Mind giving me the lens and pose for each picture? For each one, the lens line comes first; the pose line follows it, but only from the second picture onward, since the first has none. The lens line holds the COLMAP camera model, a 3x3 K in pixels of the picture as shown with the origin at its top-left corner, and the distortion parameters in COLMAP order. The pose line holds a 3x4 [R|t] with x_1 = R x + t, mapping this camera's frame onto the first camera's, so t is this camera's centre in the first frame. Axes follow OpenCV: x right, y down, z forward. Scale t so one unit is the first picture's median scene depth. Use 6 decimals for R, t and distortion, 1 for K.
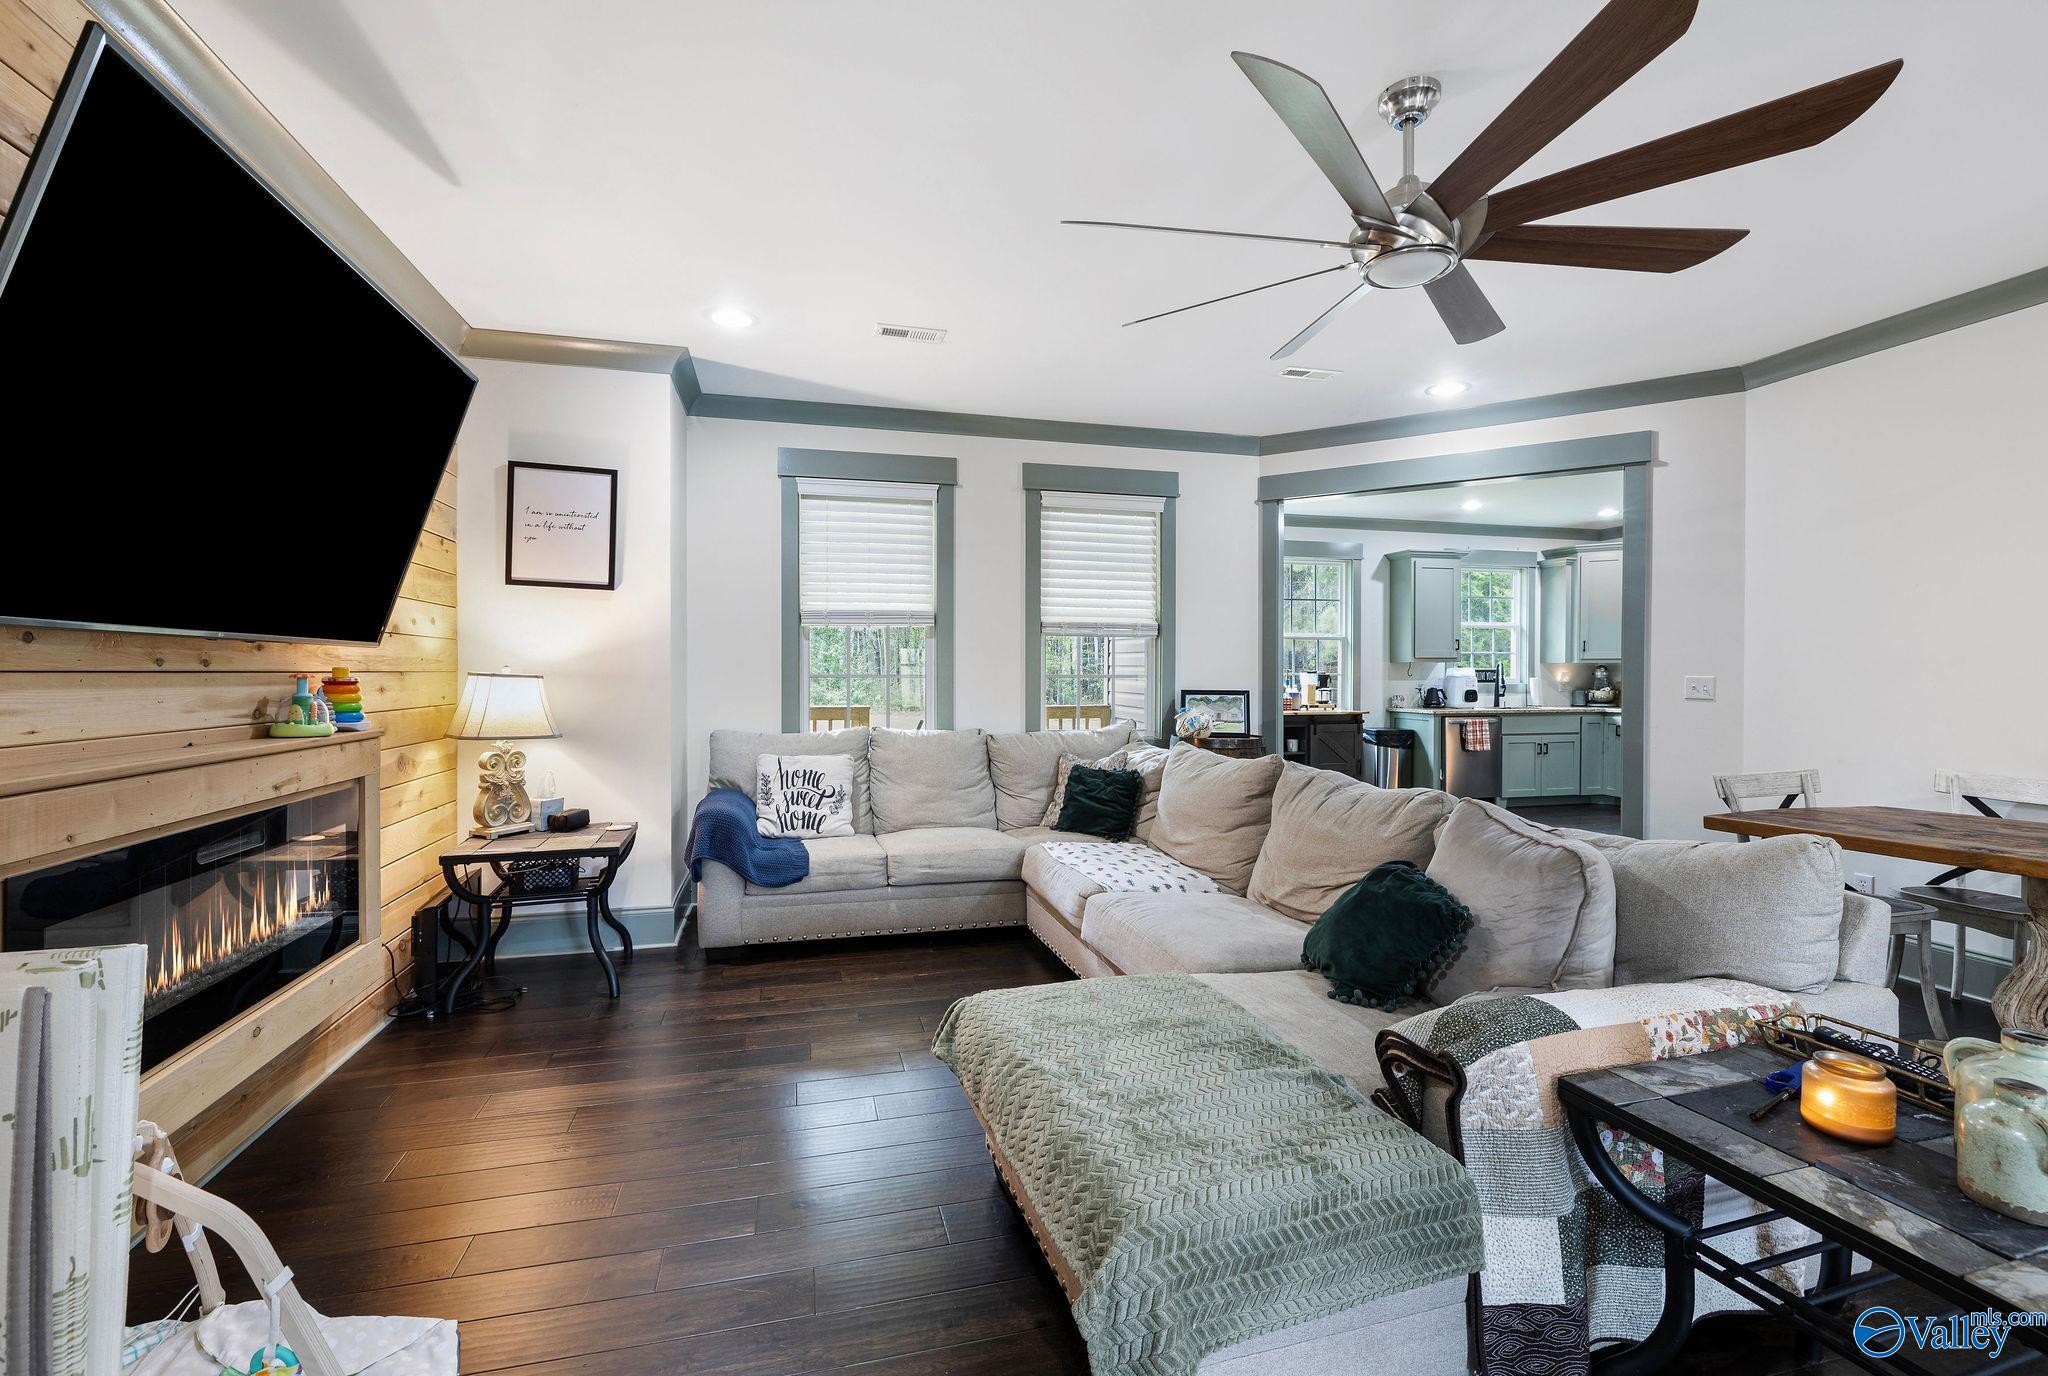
lens RADIAL K [[885.2, 0, 1009.7], [0, 885.2, 685.6], [0, 0, 1]] dist [0.001118, 0.000053]
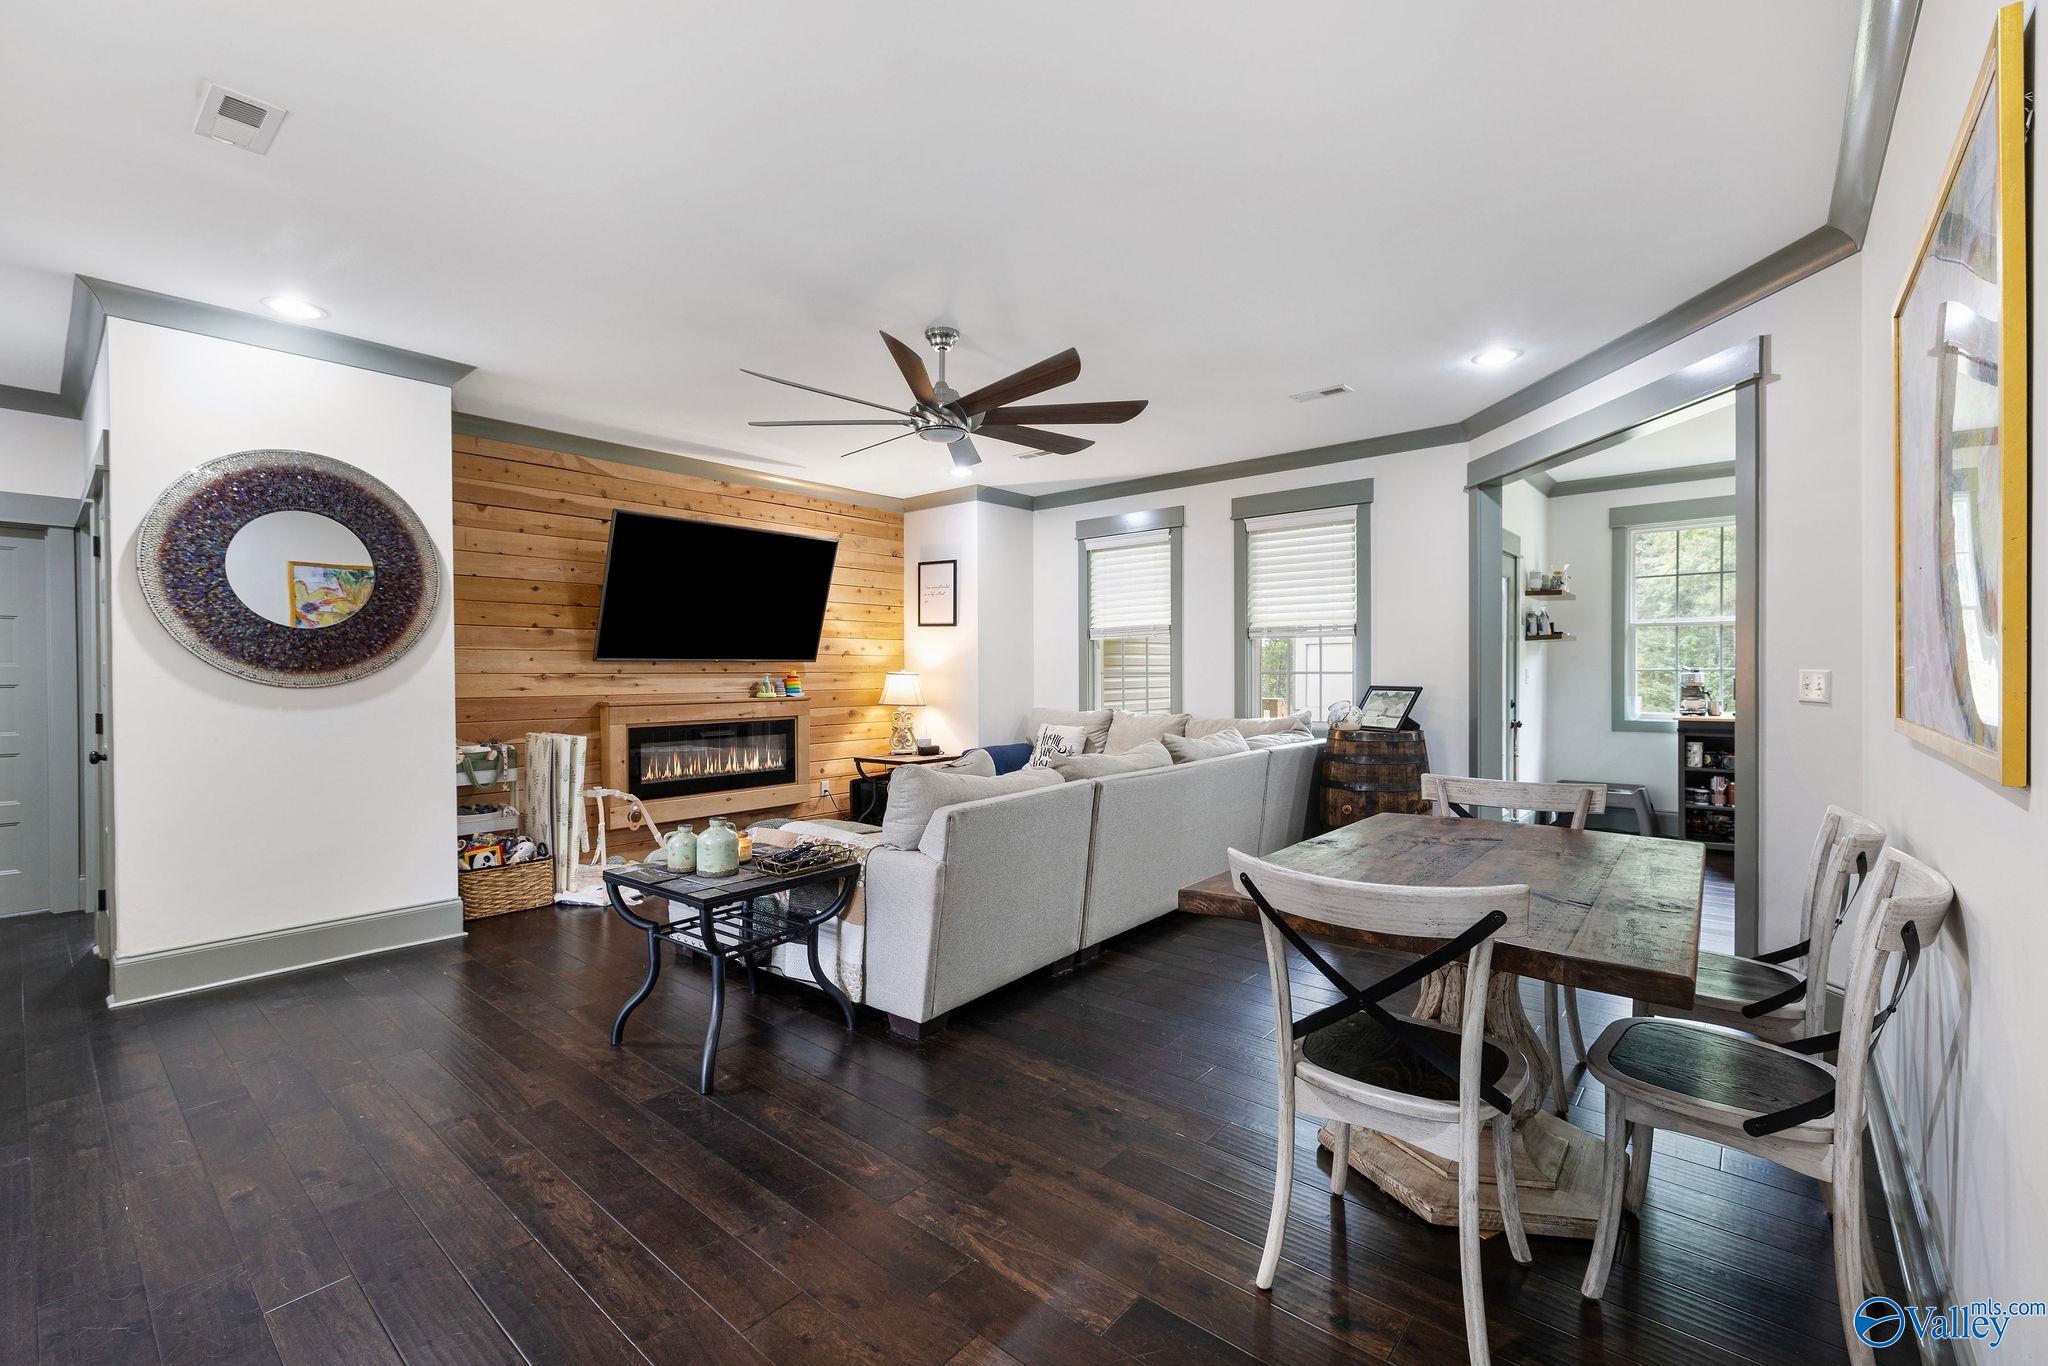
lens RADIAL K [[870.8, 0, 1024.0], [0, 870.8, 683.0], [0, 0, 1]] dist [-0.000701, -0.000191]
pose [[0.575360, 0.005149, -0.817884, 0.534357], [-0.005925, 0.999980, 0.002127, 0.001482], [0.817879, 0.003622, 0.575379, 0.046725]]
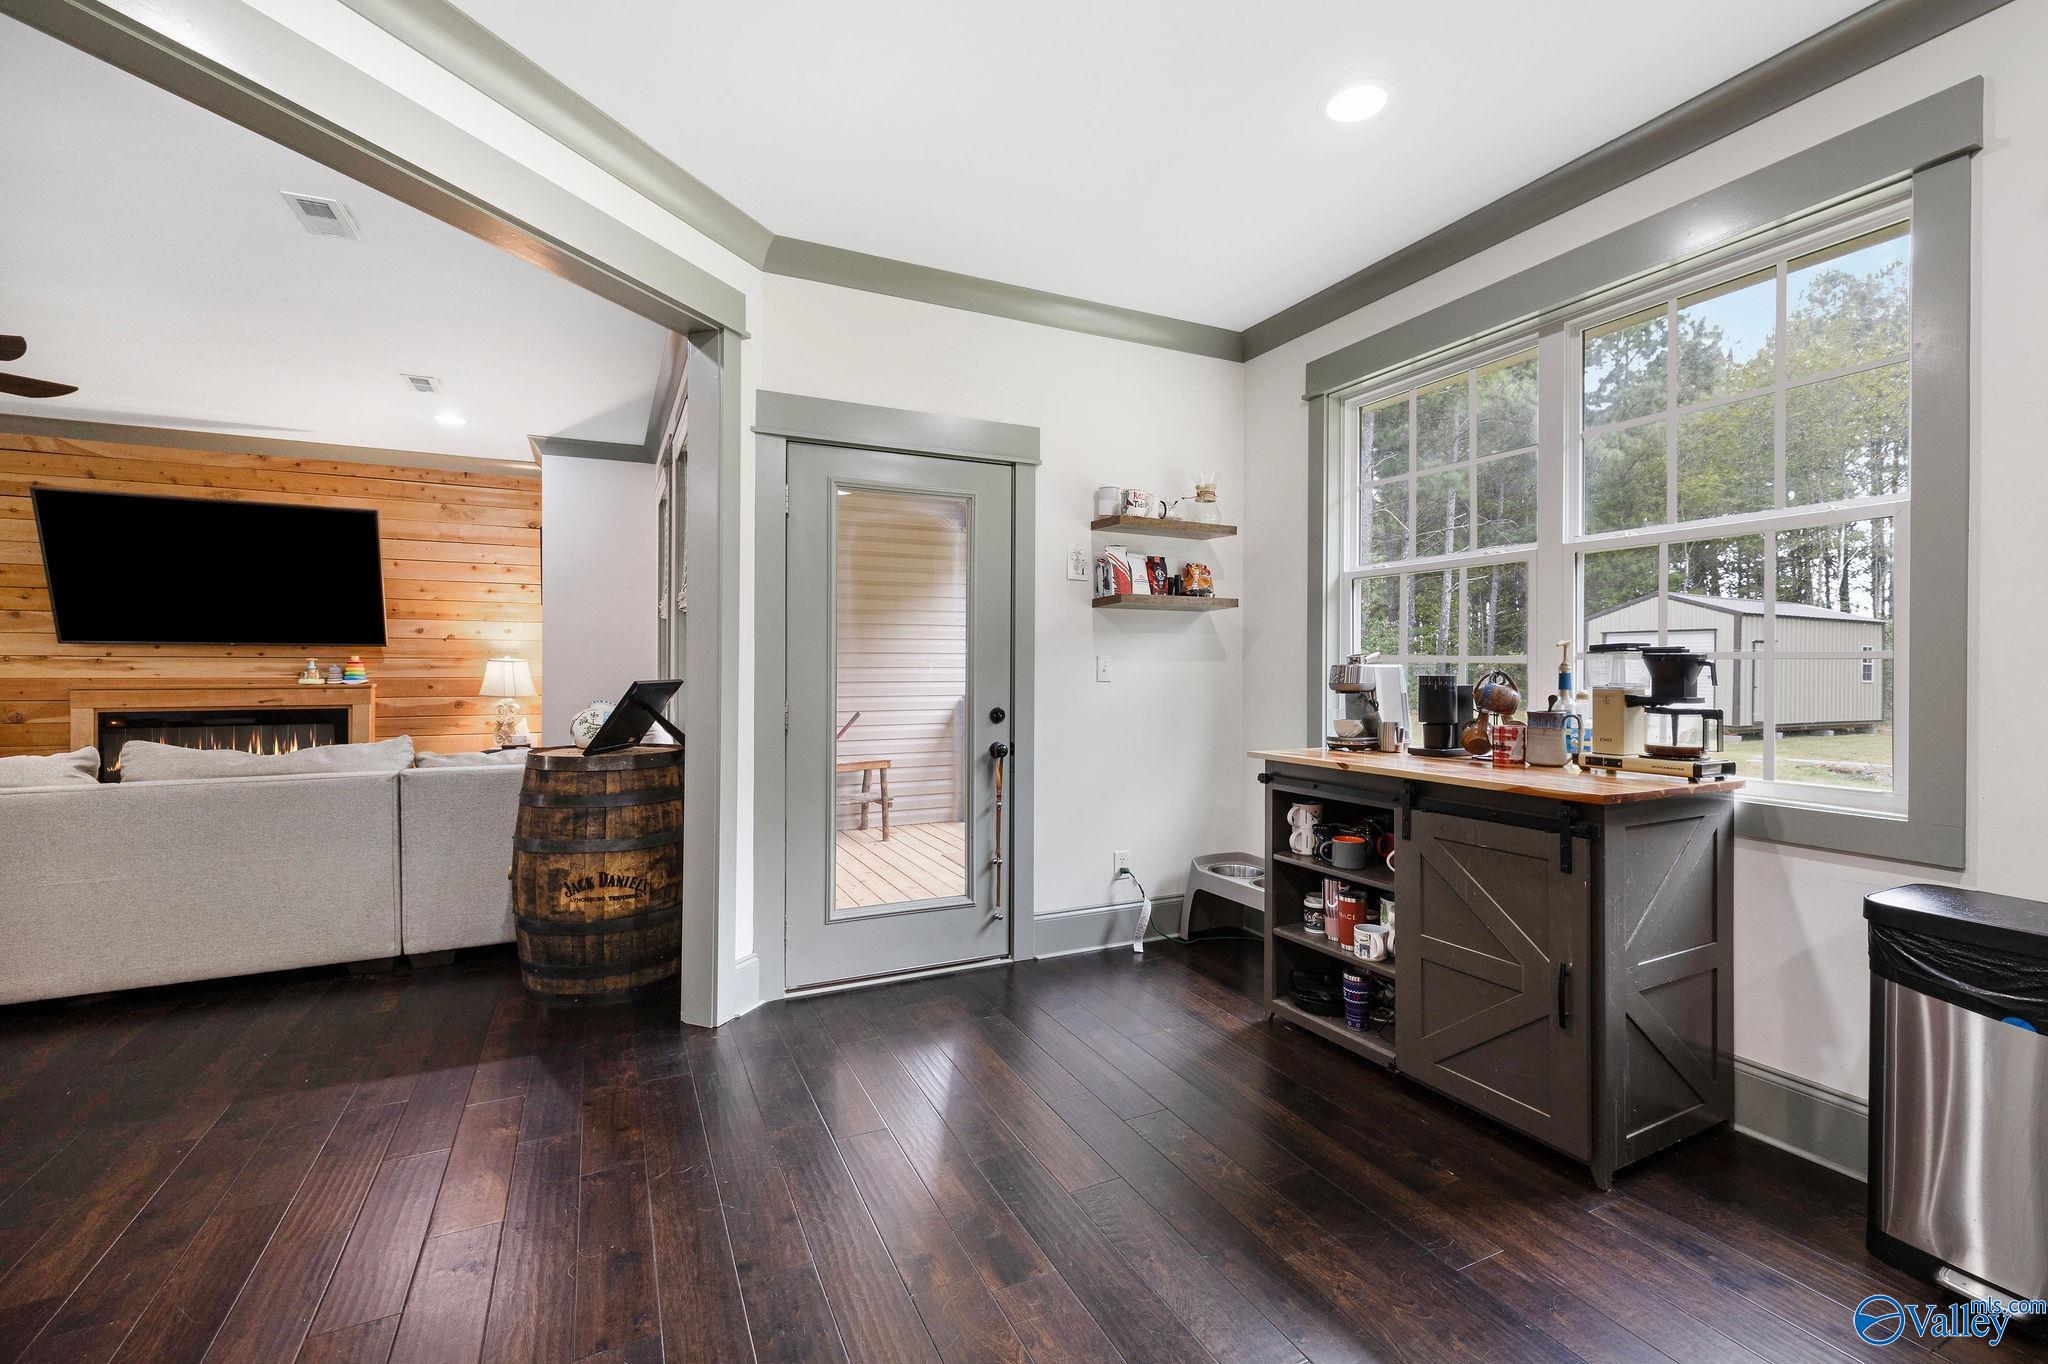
lens RADIAL K [[875.6, 0, 1016.4], [0, 875.6, 670.9], [0, 0, 1]] dist [-0.001534, -0.000085]
pose [[0.200242, 0.003033, -0.979742, 0.593534], [-0.018007, 0.999838, -0.000586, -0.003891], [0.979581, 0.017760, 0.200265, 0.743971]]
